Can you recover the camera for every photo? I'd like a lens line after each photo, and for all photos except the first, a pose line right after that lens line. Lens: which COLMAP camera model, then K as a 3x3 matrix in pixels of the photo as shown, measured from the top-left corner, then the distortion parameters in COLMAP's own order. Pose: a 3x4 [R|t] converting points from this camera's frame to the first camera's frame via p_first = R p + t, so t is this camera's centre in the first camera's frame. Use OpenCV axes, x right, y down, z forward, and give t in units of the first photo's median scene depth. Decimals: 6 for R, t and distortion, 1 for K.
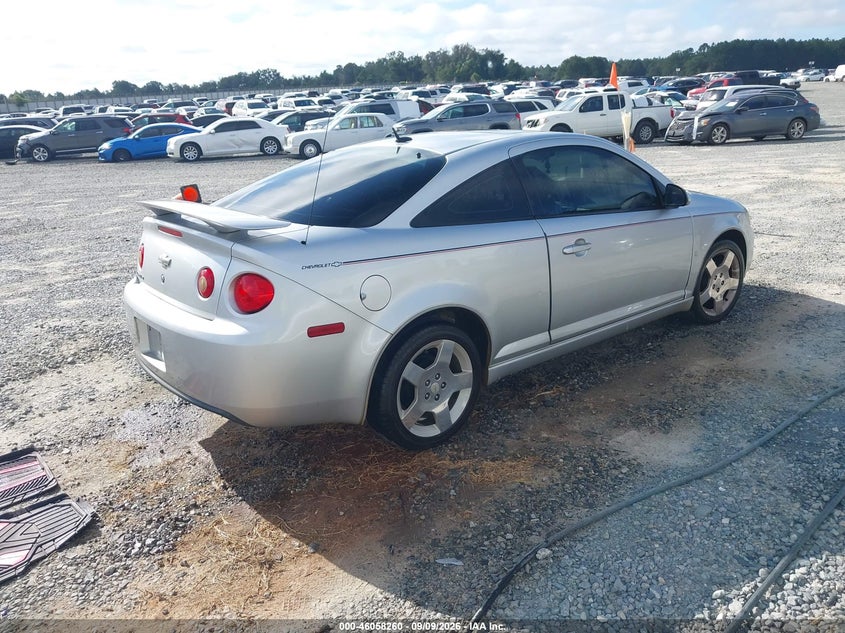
lens RADIAL K [[699.6, 0, 422.5], [0, 699.6, 316.5], [0, 0, 1]] dist [-0.004788, -0.006431]
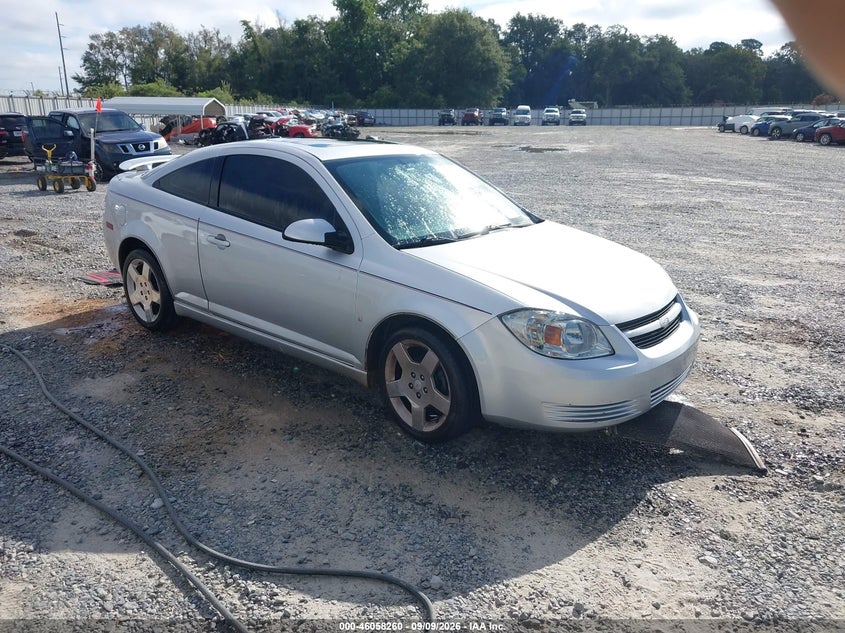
lens RADIAL K [[685.9, 0, 422.5], [0, 685.9, 316.5], [0, 0, 1]] dist [0.018201, -0.013319]
pose [[0.166366, 0.325549, -0.930774, 0.231199], [-0.306908, 0.914139, 0.264874, -0.065309], [0.937086, 0.241596, 0.251995, 0.179073]]
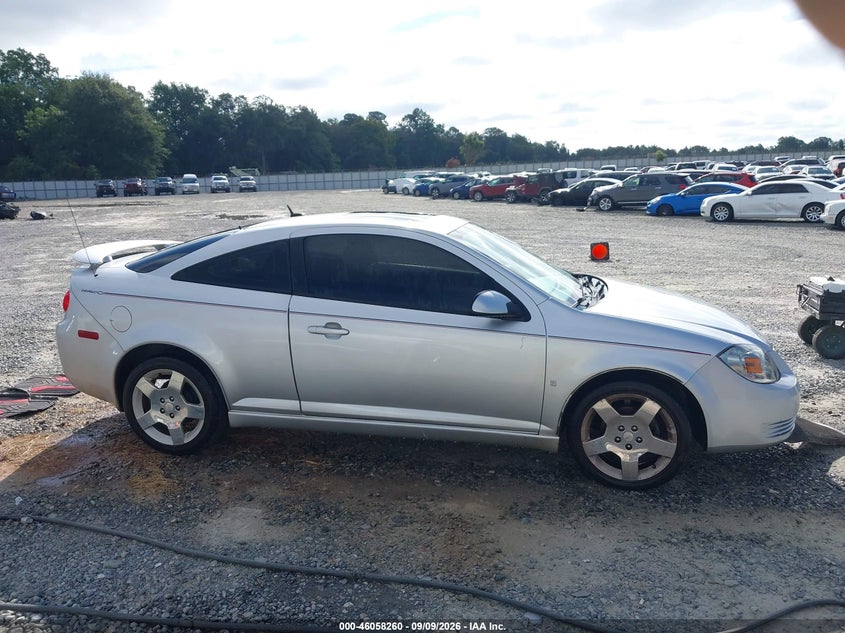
lens RADIAL K [[699.6, 0, 422.5], [0, 699.6, 316.5], [0, 0, 1]] dist [-0.004788, -0.006431]
pose [[0.613877, 0.188086, -0.766667, 0.183418], [-0.242488, 0.969174, 0.043604, -0.032951], [0.751235, 0.159140, 0.640562, 0.075135]]
